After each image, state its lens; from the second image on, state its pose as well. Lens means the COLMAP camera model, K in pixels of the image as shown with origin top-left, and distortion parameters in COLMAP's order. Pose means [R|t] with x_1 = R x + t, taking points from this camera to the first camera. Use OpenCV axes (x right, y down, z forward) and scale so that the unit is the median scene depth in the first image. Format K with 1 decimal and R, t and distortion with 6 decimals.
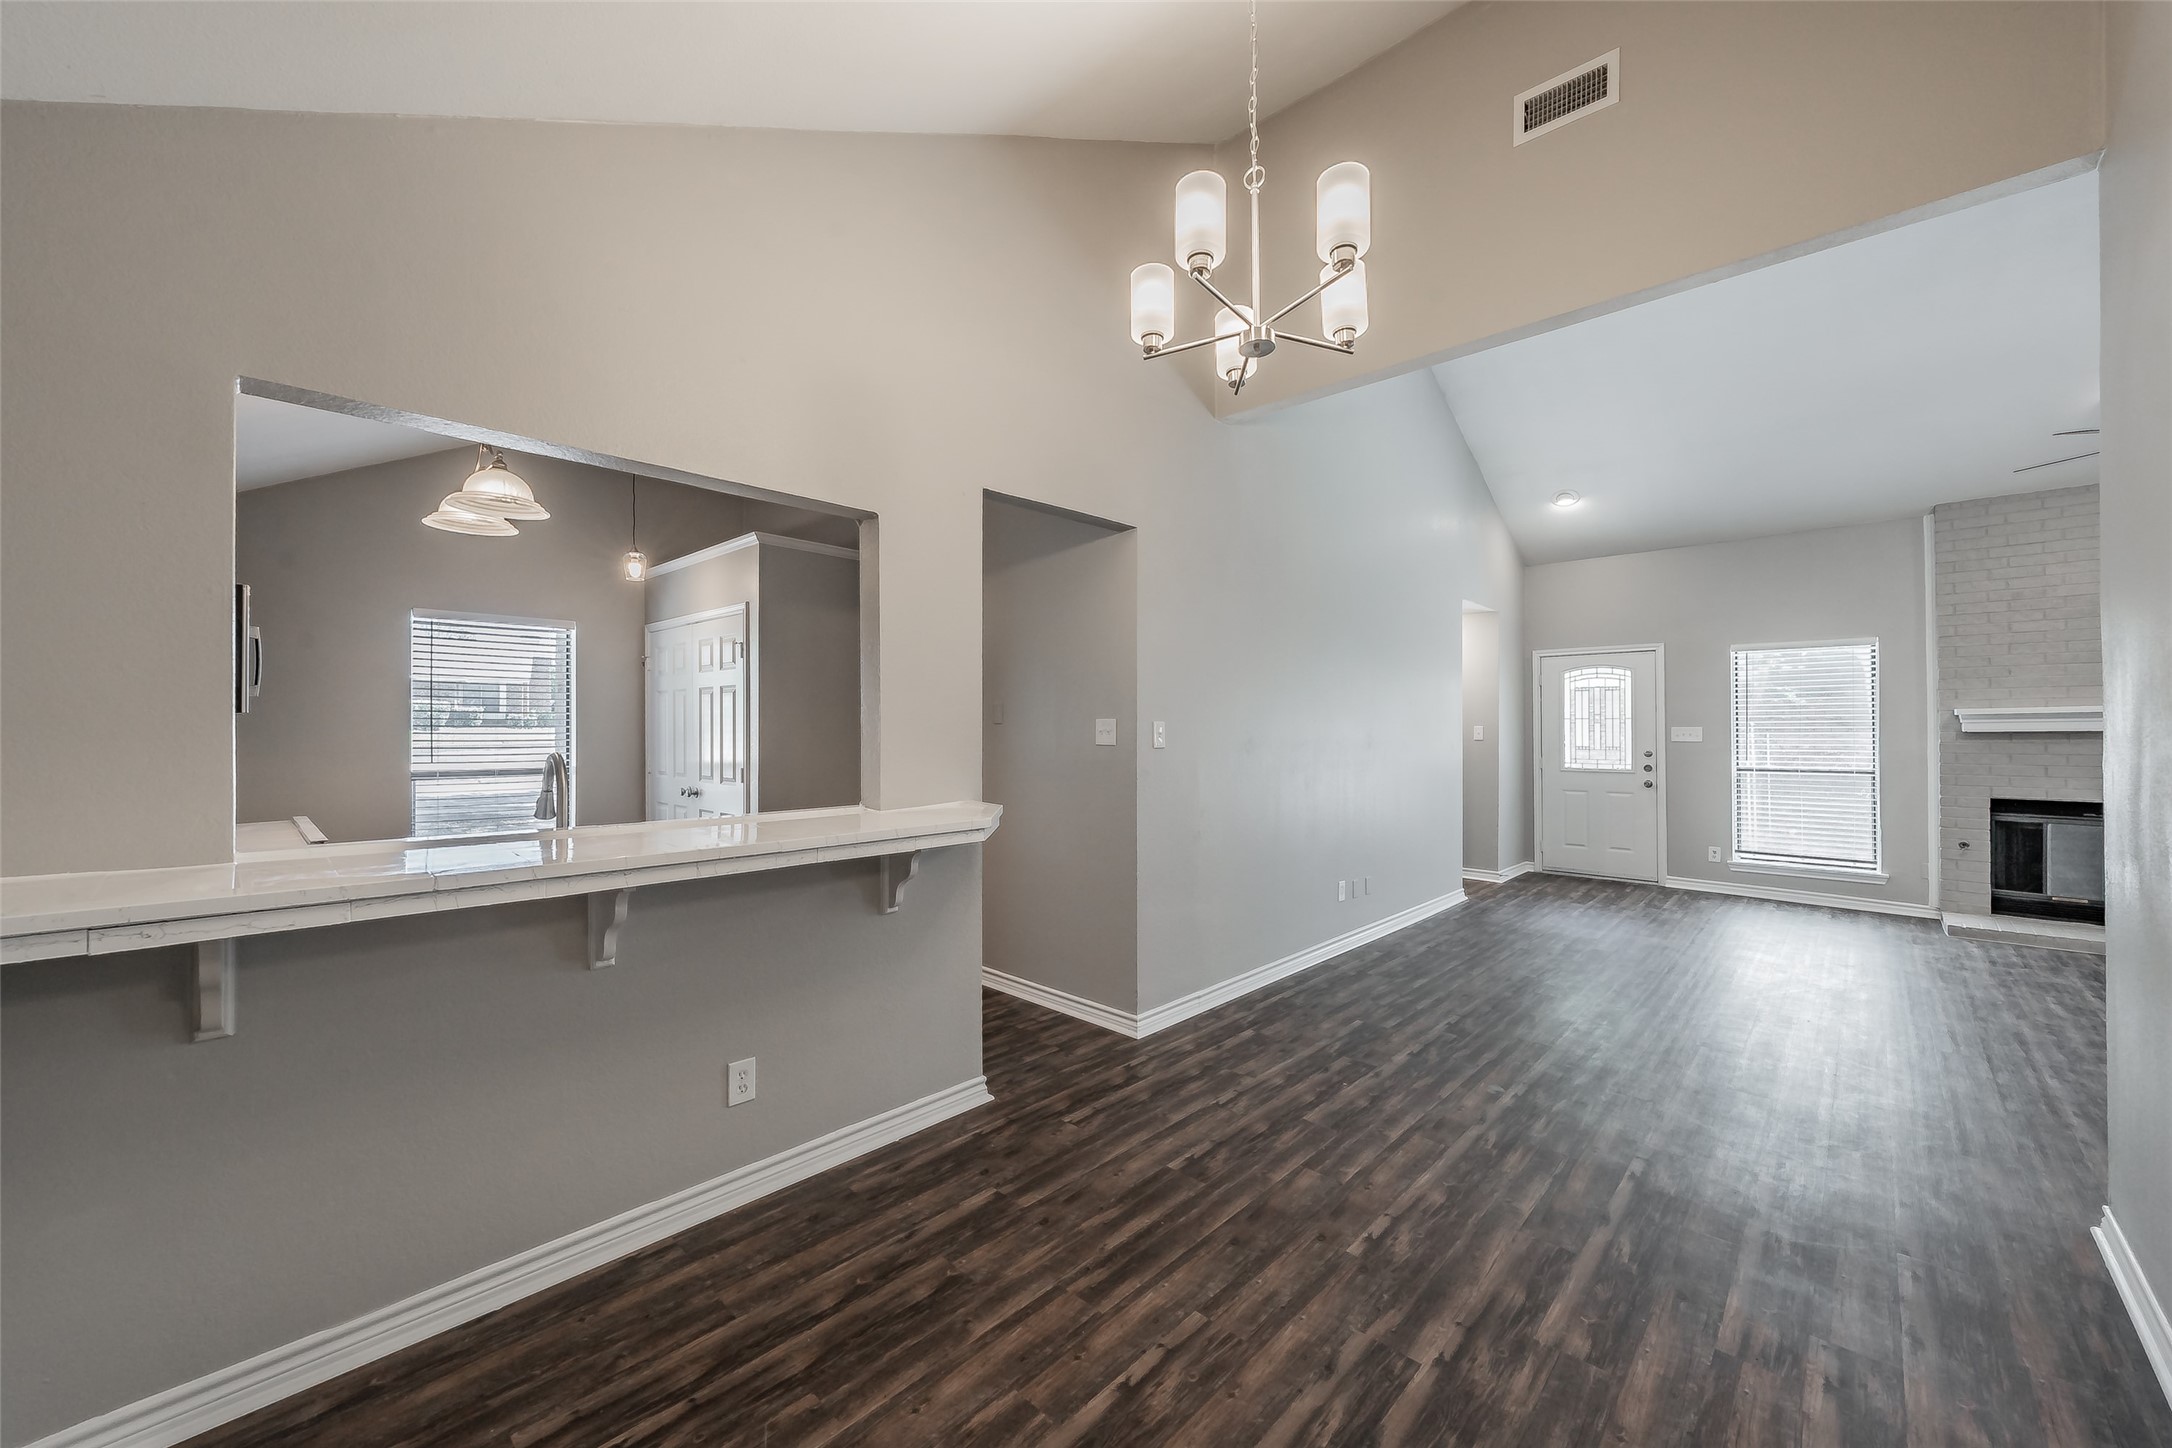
lens RADIAL K [[842.2, 0, 1079.9], [0, 842.2, 723.2], [0, 0, 1]] dist [-0.000164, 0.000215]
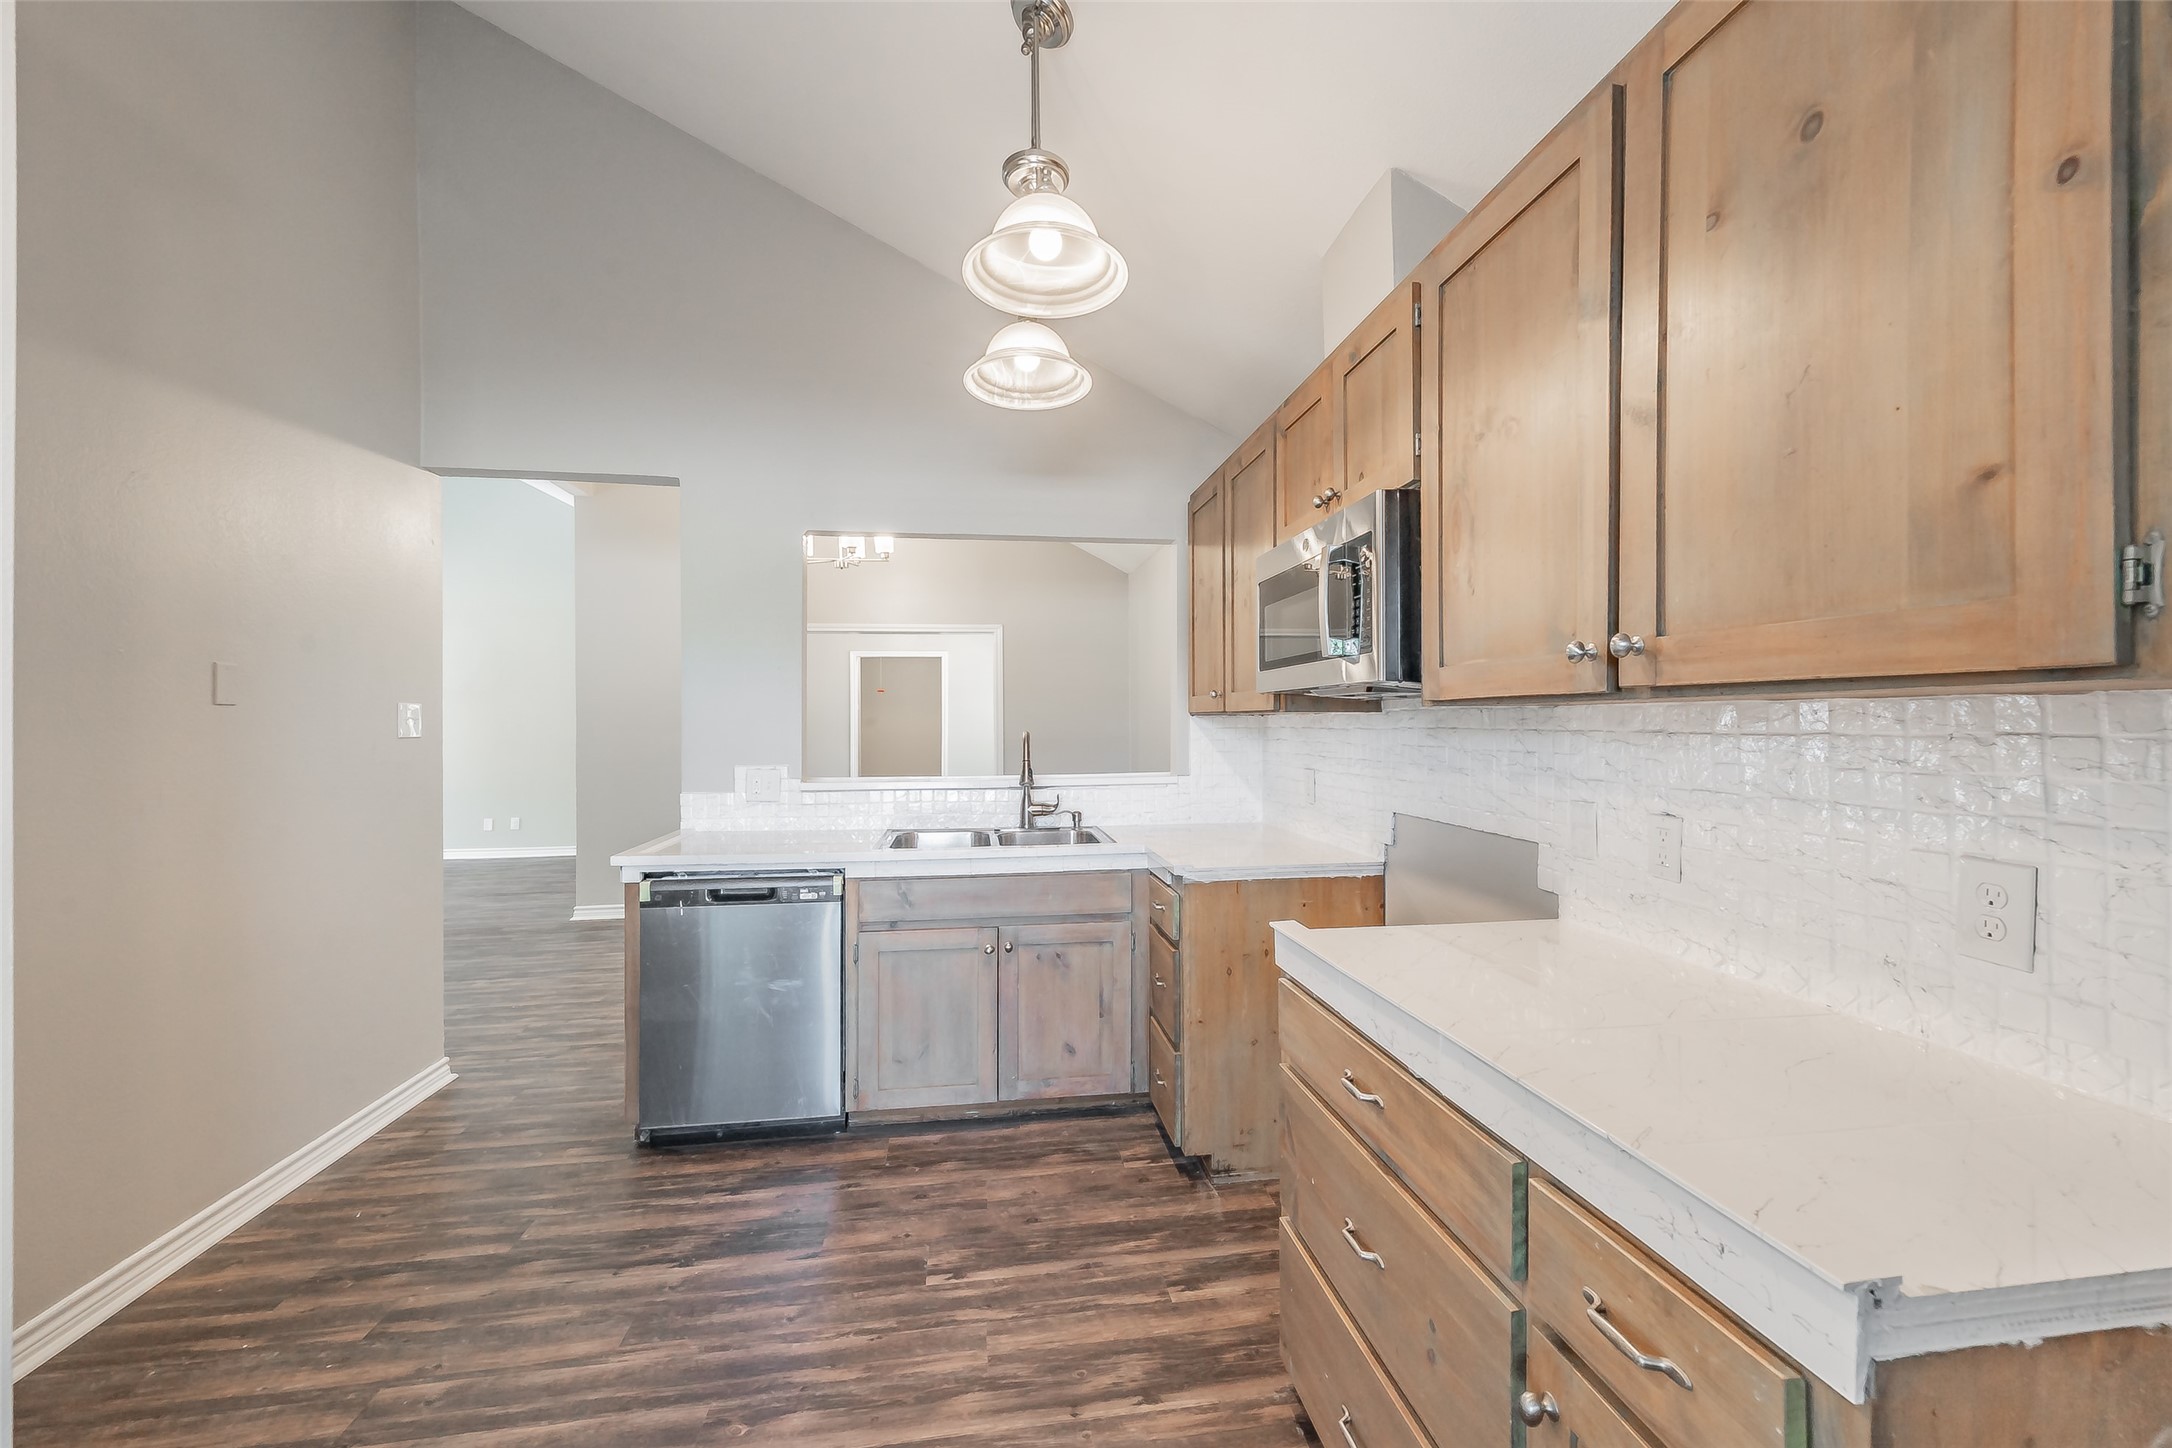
lens RADIAL K [[842.2, 0, 1079.9], [0, 842.2, 723.2], [0, 0, 1]] dist [-0.000164, 0.000215]
pose [[-0.787540, 0.001792, 0.616261, -0.638297], [0.000835, 0.999998, -0.001840, 0.010371], [-0.616263, -0.000934, -0.787540, 0.851051]]
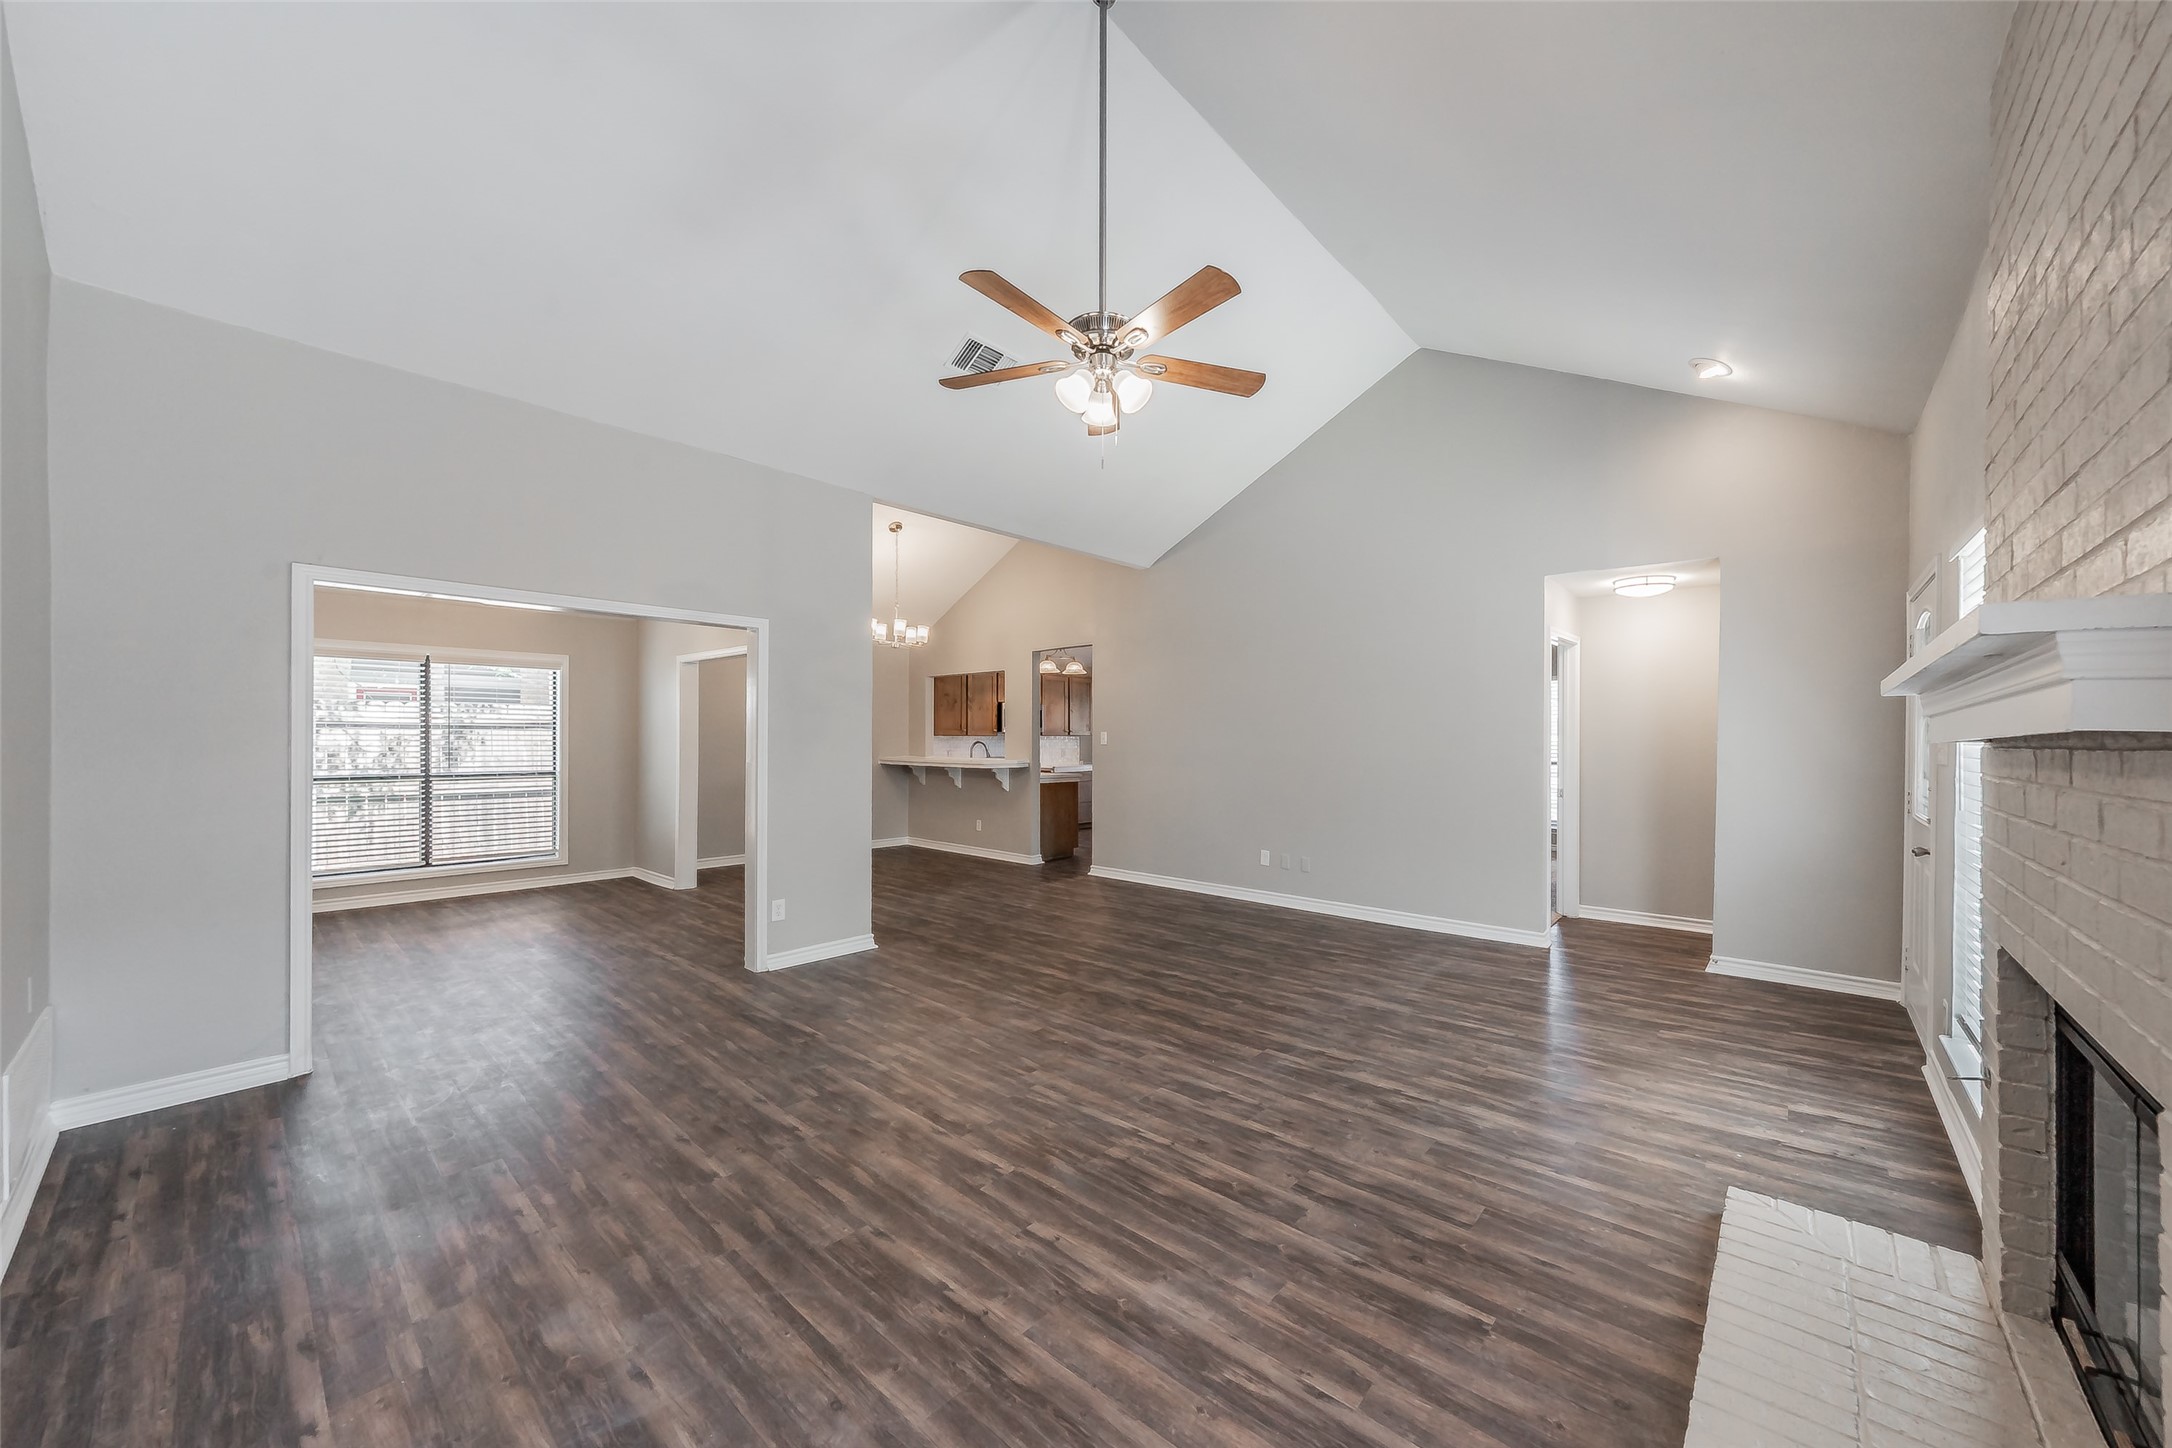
lens RADIAL K [[760.9, 0, 1090.7], [0, 760.9, 731.1], [0, 0, 1]] dist [-0.000496, -0.000048]
pose [[0.027637, -0.007454, -0.999590, 1.385498], [0.001278, 0.999972, -0.007422, 0.007520], [0.999617, -0.001073, 0.027646, 0.638476]]
